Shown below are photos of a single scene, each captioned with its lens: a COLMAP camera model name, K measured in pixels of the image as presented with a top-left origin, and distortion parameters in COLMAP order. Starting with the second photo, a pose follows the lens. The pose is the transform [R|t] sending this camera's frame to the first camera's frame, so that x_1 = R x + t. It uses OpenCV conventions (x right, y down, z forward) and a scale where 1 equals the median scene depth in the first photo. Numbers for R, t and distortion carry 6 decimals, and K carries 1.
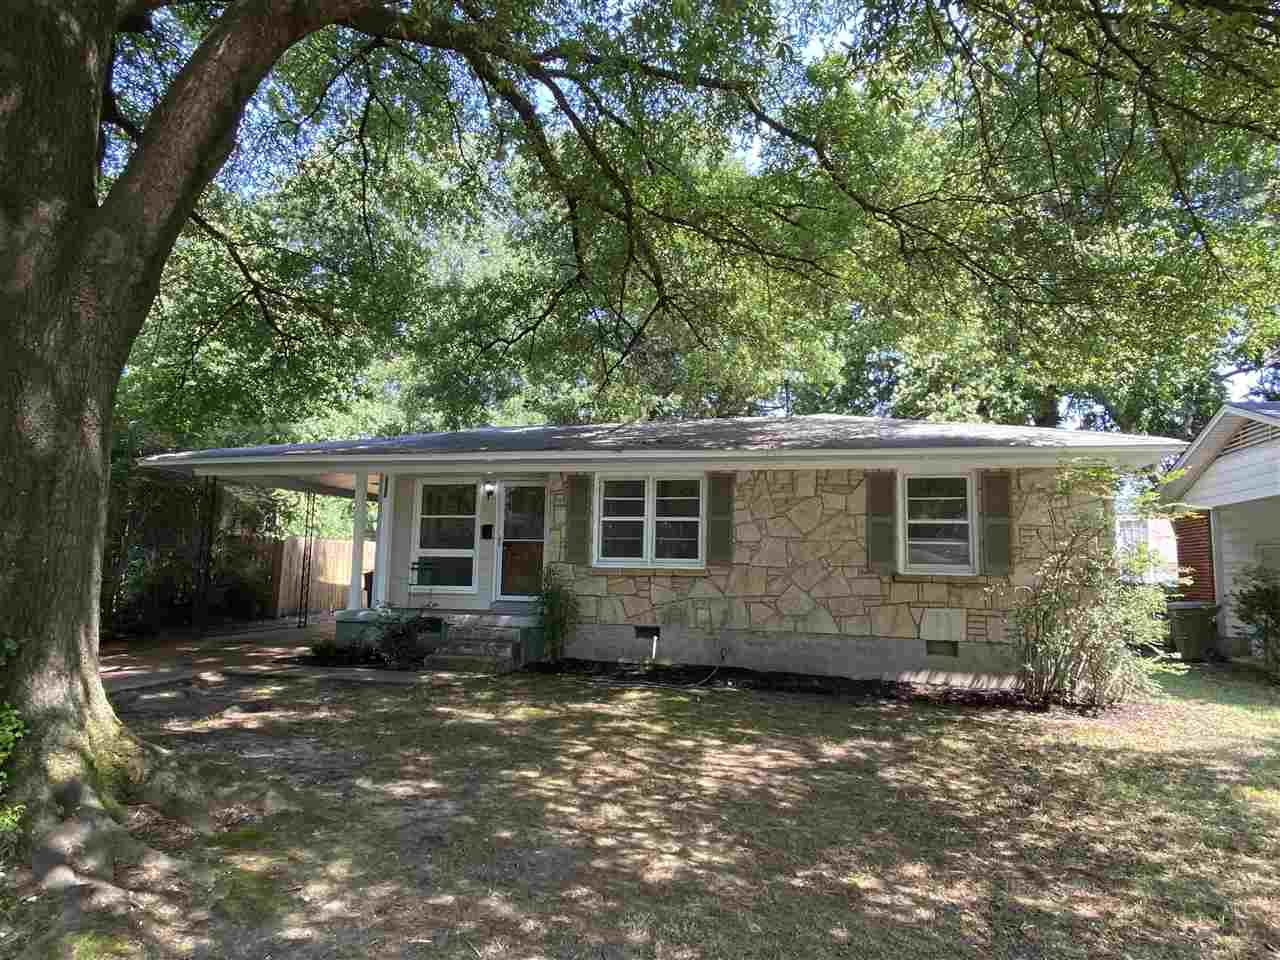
lens RADIAL K [[806.4, 0, 640.0], [0, 806.4, 480.0], [0, 0, 1]] dist [0.001359, -0.001205]
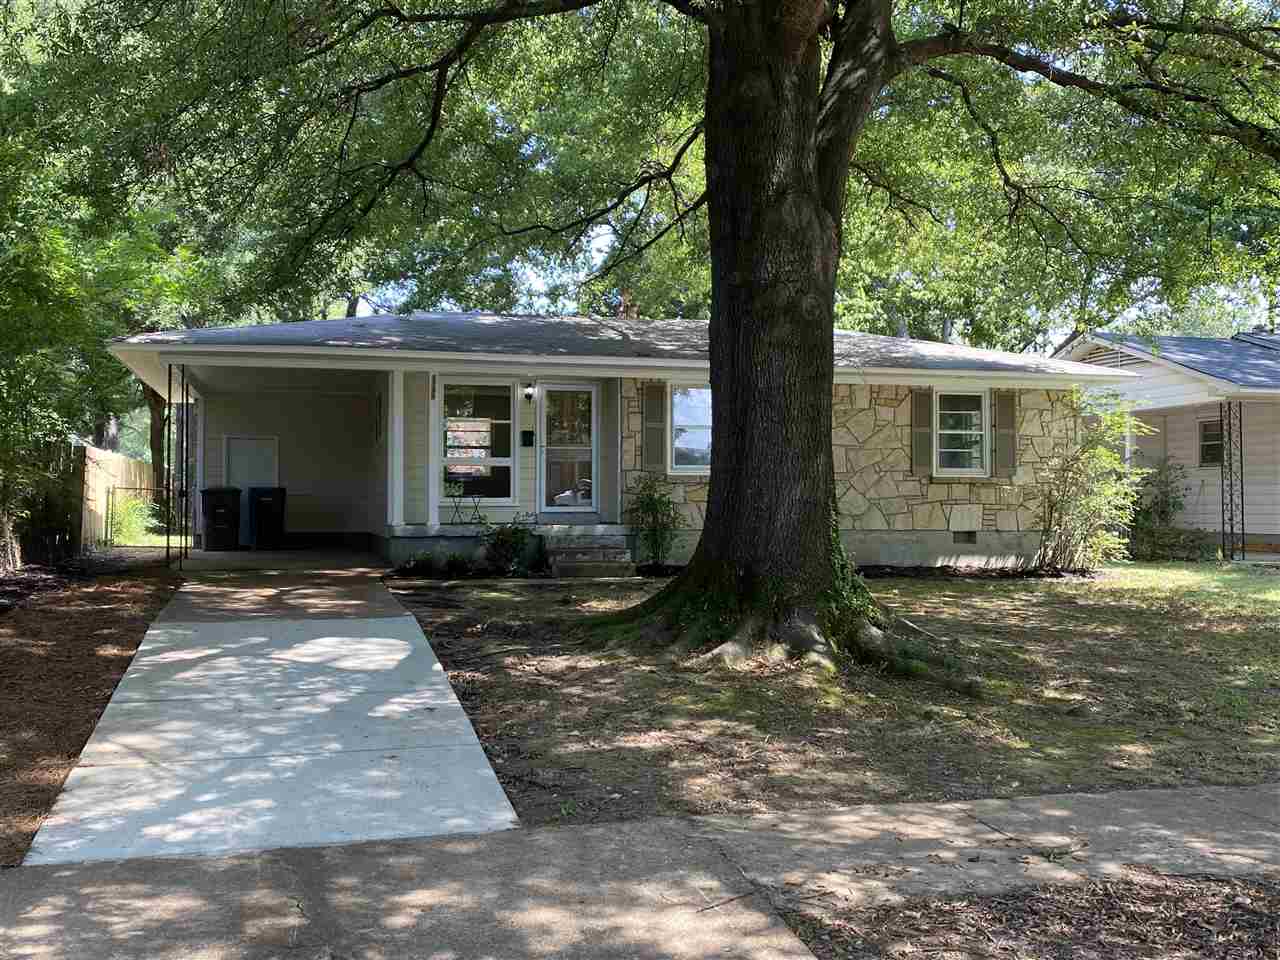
lens RADIAL K [[1260.8, 0, 640.0], [0, 1260.8, 480.0], [0, 0, 1]] dist [-0.003430, -0.005208]
pose [[0.870684, -0.018670, 0.491488, -0.884539], [-0.039762, 0.993336, 0.108174, -0.055466], [-0.490233, -0.113728, 0.864140, -0.346102]]
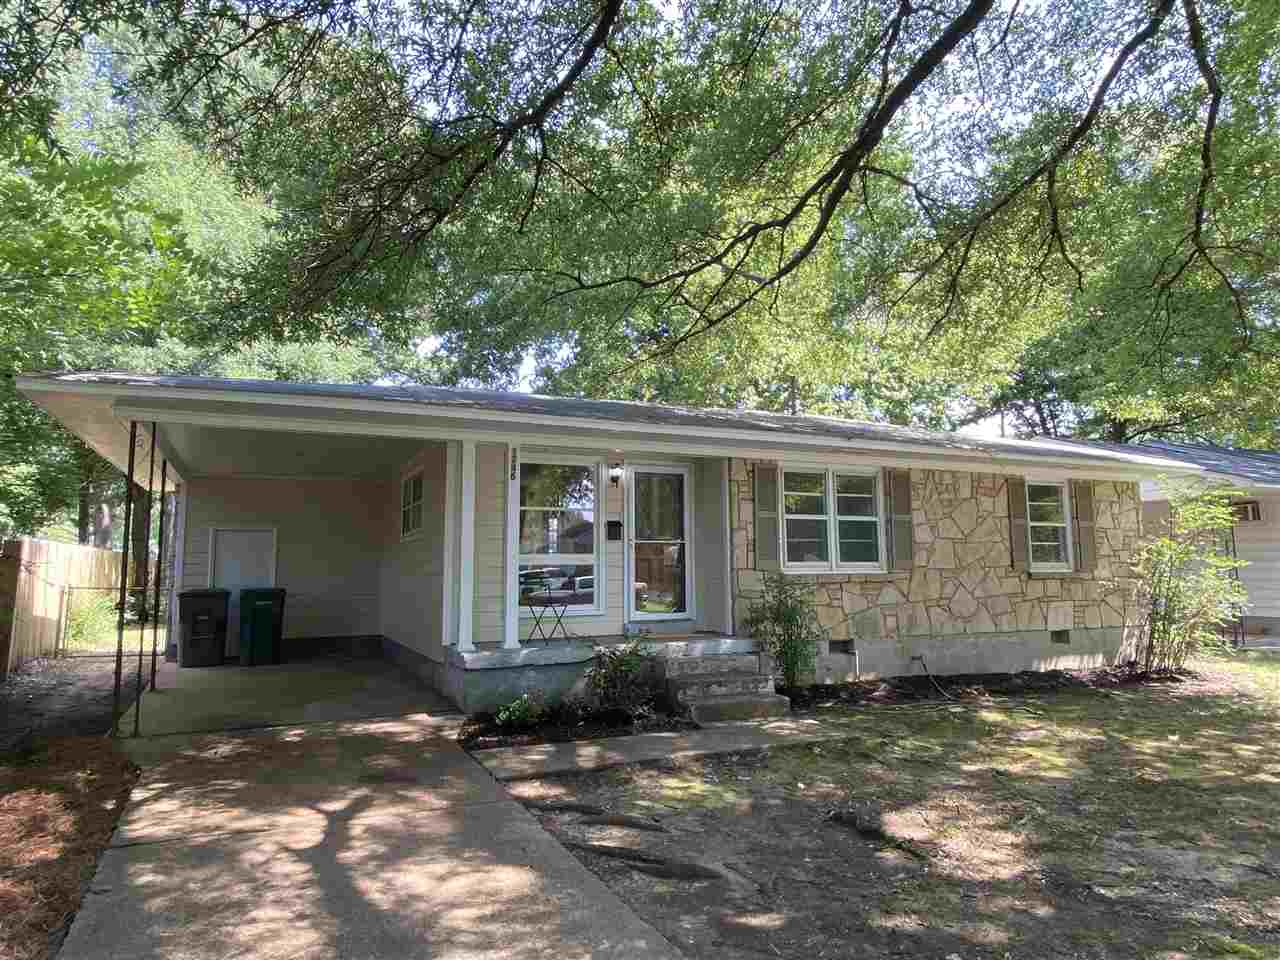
lens RADIAL K [[806.4, 0, 640.0], [0, 806.4, 480.0], [0, 0, 1]] dist [0.001359, -0.001205]
pose [[0.772885, 0.038405, 0.633383, -0.728622], [-0.053107, 0.998580, 0.004256, 0.014761], [-0.632320, -0.036926, 0.773827, 0.461437]]
